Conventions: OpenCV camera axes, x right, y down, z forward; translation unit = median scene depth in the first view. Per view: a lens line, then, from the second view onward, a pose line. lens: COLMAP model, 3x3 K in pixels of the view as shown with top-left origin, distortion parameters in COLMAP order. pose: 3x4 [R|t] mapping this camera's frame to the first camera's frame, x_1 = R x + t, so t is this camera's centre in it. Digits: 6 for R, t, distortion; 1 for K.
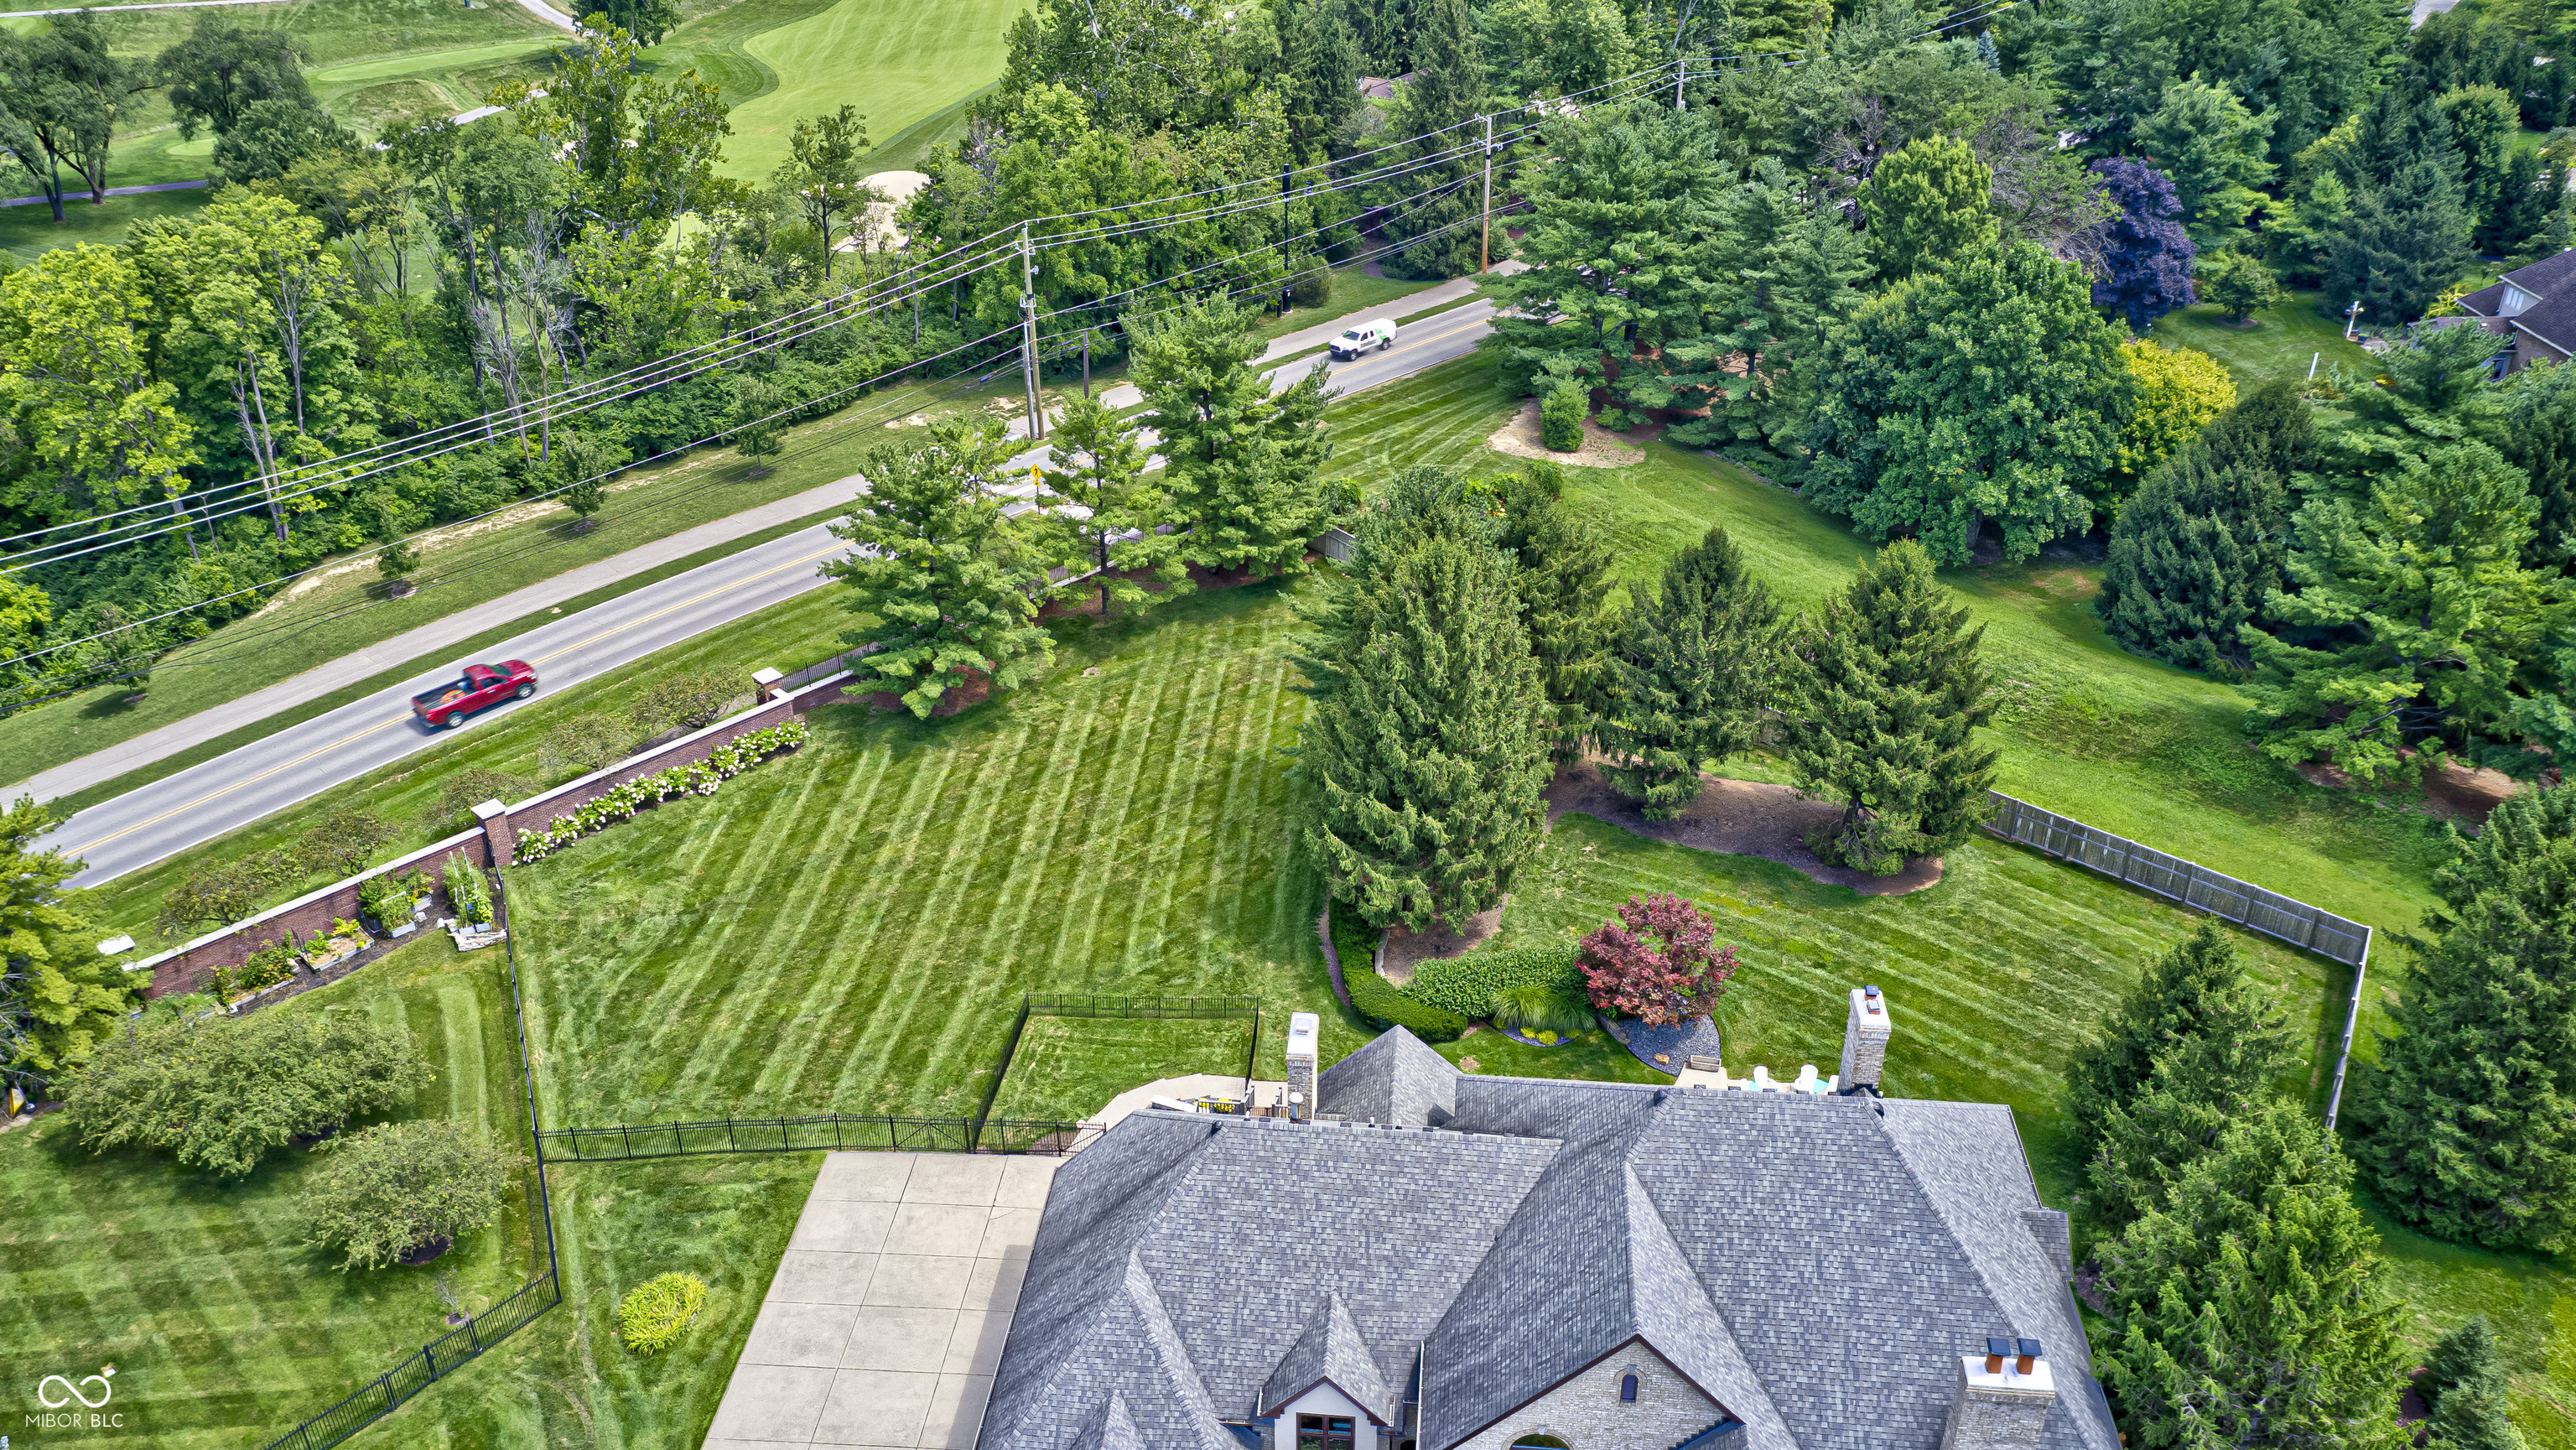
lens RADIAL K [[1979.4, 0, 1293.0], [0, 1979.4, 724.8], [0, 0, 1]] dist [-0.013117, -0.002257]
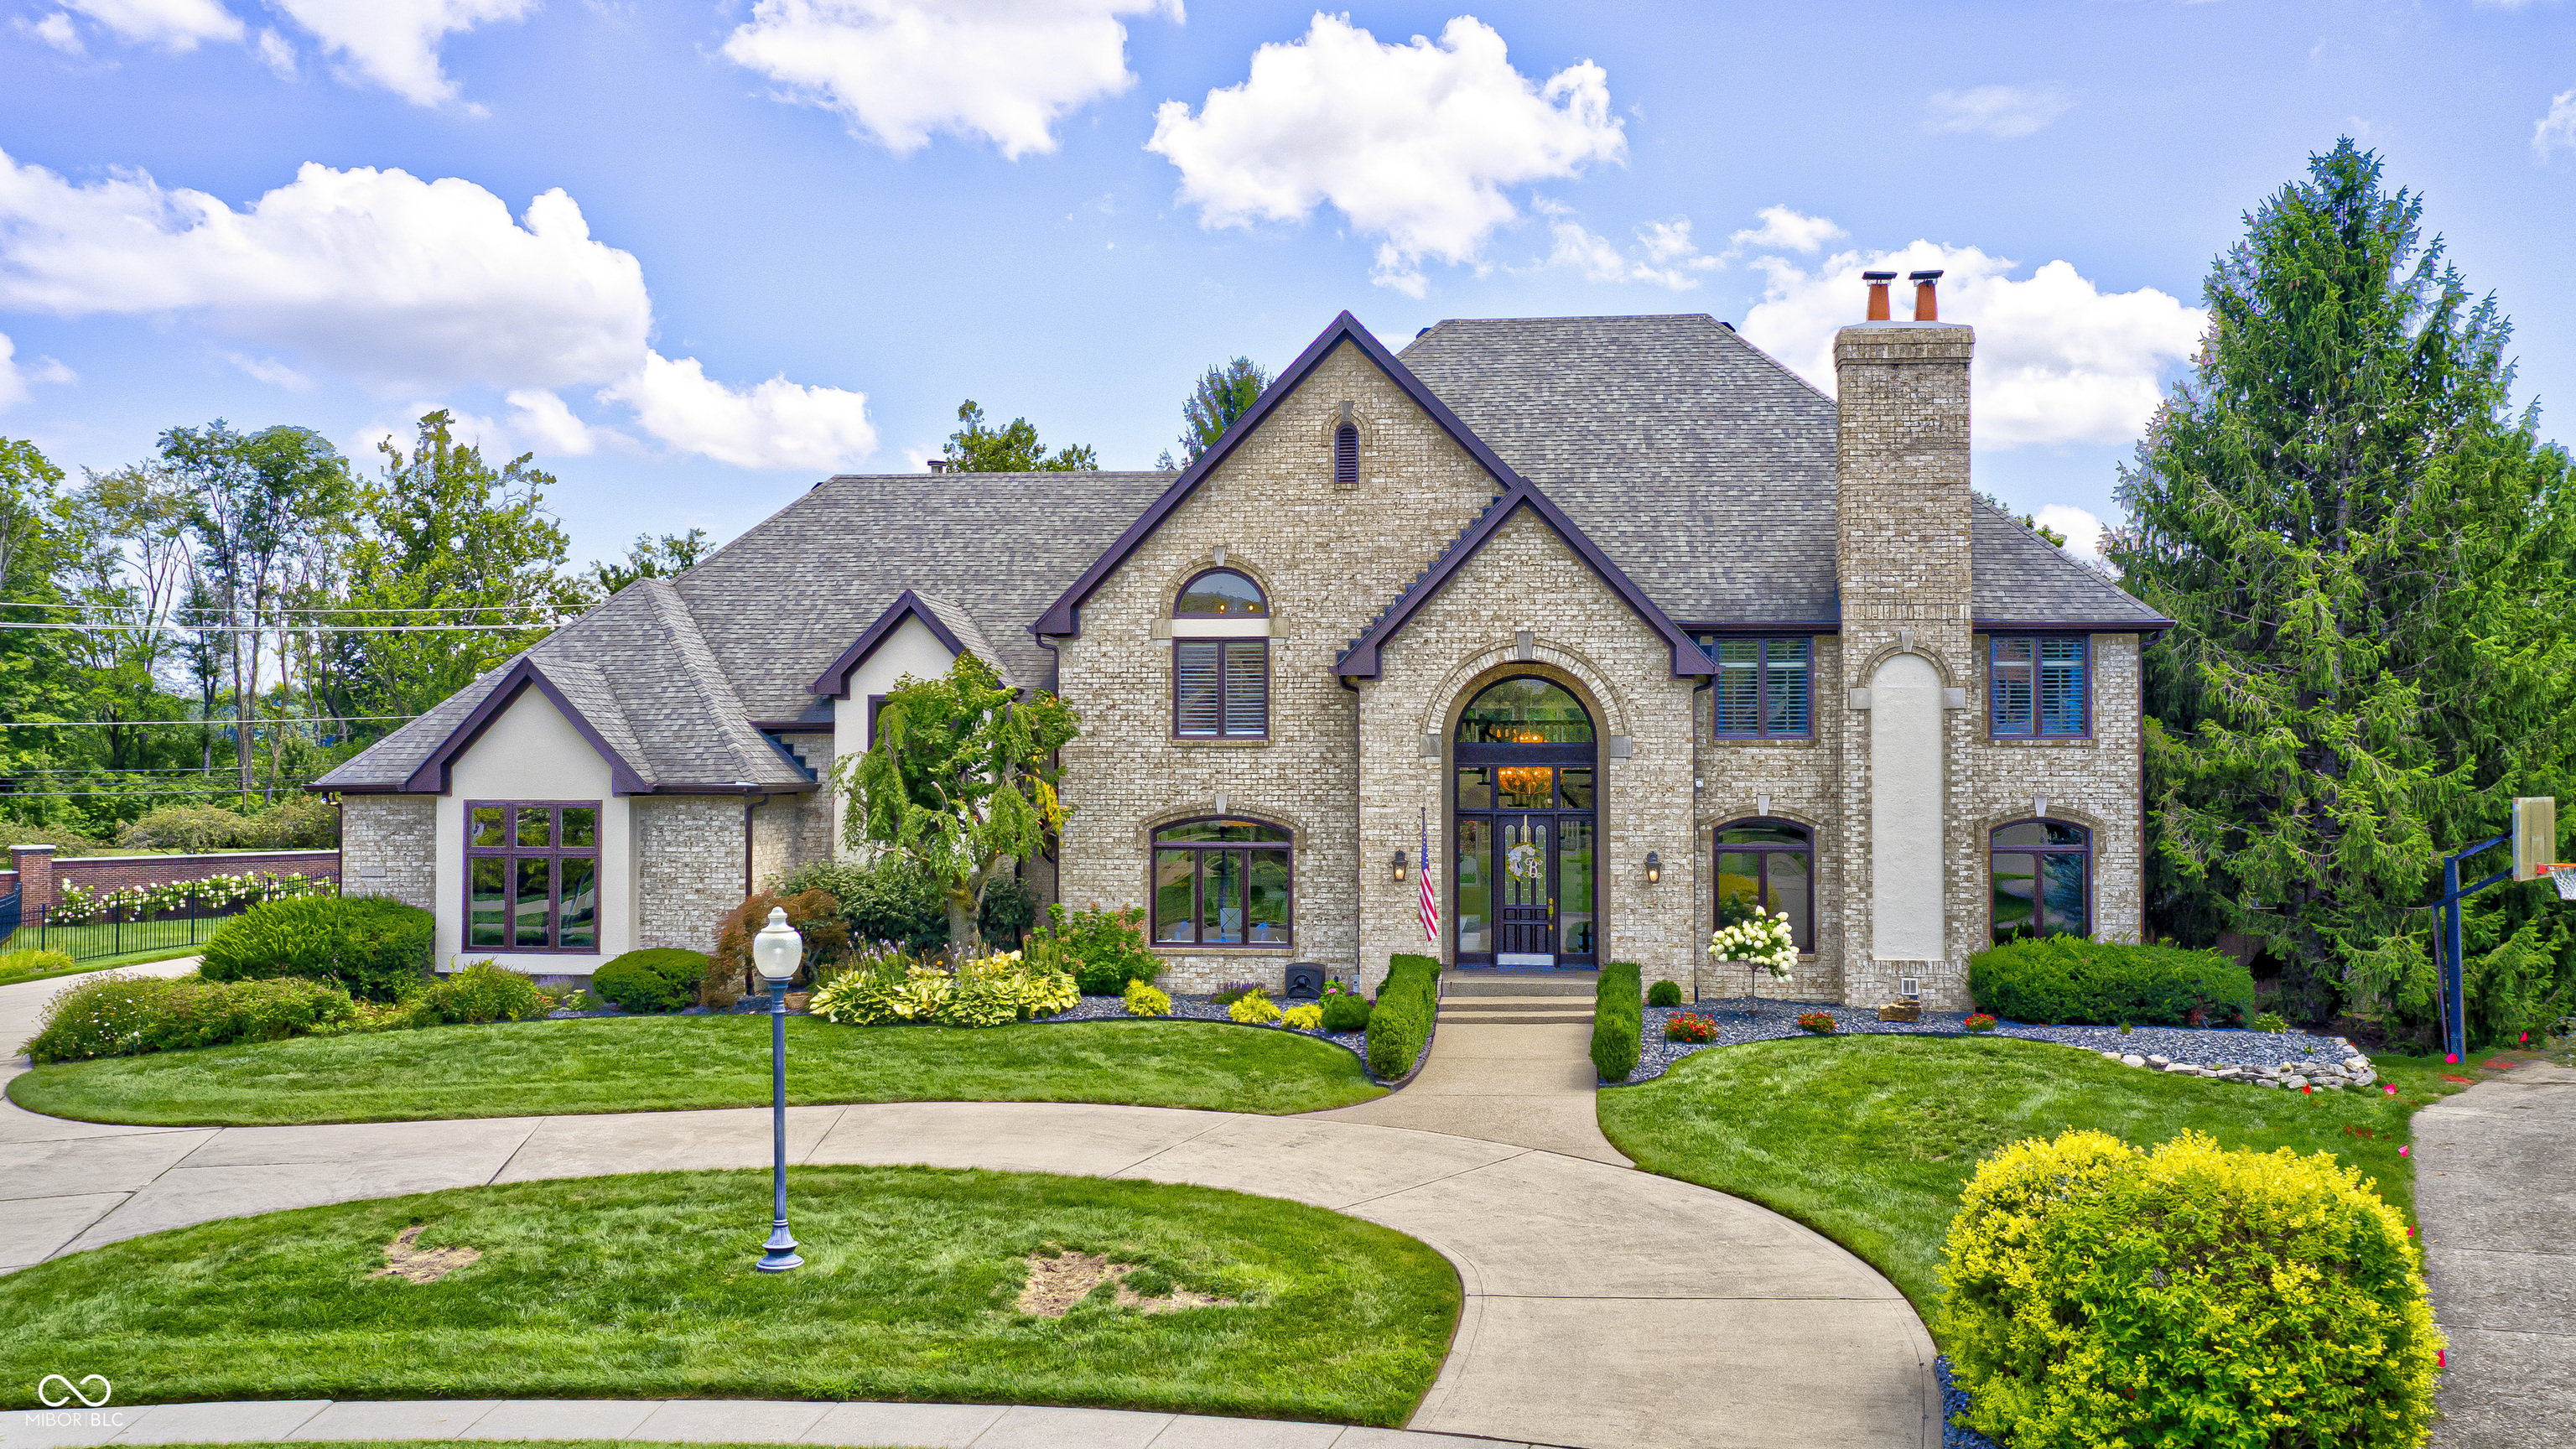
lens RADIAL K [[2263.1, 0, 1303.4], [0, 2263.1, 709.2], [0, 0, 1]] dist [-0.008697, -0.009997]
pose [[0.999973, 0.006241, -0.003784, 0.073923], [-0.007299, 0.857007, -0.515253, 0.368978], [0.000027, 0.515266, 0.857030, 0.186451]]
